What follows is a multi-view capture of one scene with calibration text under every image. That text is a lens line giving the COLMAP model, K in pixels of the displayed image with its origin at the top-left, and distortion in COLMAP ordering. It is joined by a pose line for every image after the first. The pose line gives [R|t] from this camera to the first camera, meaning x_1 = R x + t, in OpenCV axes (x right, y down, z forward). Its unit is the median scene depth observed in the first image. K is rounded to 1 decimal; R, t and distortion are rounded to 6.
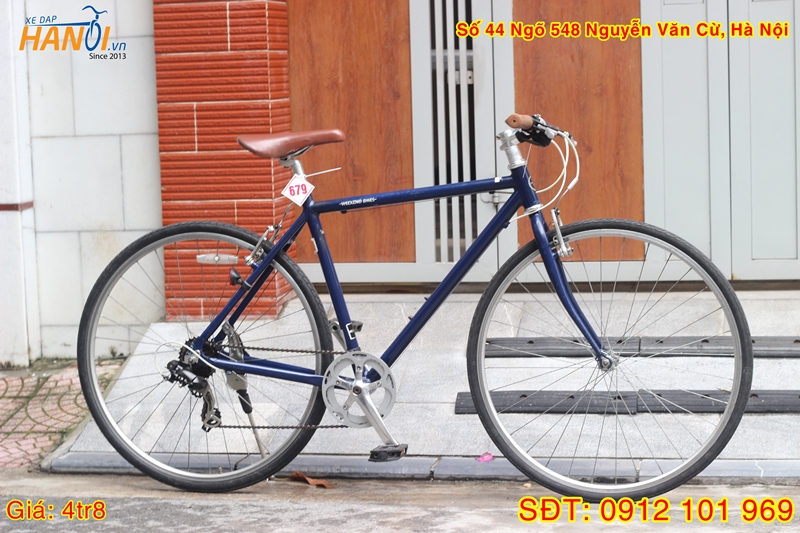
lens RADIAL K [[1891.7, 0, 400.0], [0, 1891.7, 266.5], [0, 0, 1]] dist [-0.063941, -0.498355]
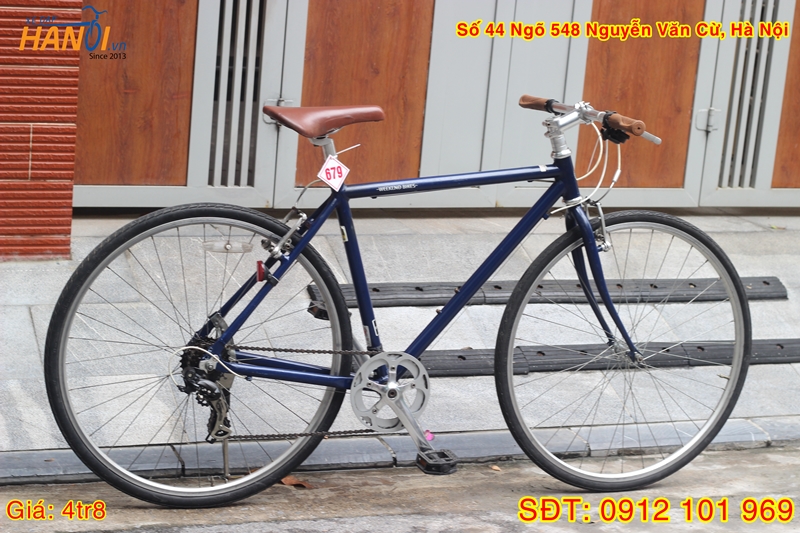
lens RADIAL K [[1891.7, 0, 400.0], [0, 1891.7, 266.5], [0, 0, 1]] dist [-0.063941, -0.498355]
pose [[0.836552, -0.031045, 0.547007, -0.485221], [-0.054600, 0.988699, 0.139614, -0.115715], [-0.545160, -0.146661, 0.825403, 0.230651]]
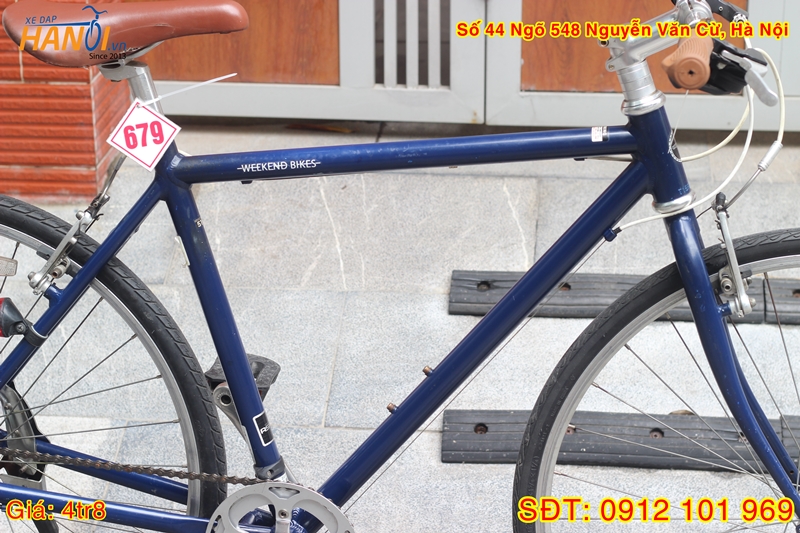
lens RADIAL K [[1891.7, 0, 400.0], [0, 1891.7, 266.5], [0, 0, 1]] dist [-0.063941, -0.498355]
pose [[0.995478, -0.012196, 0.094210, -0.033869], [-0.013473, 0.963576, 0.267095, -0.123496], [-0.094036, -0.267157, 0.959054, 0.524502]]
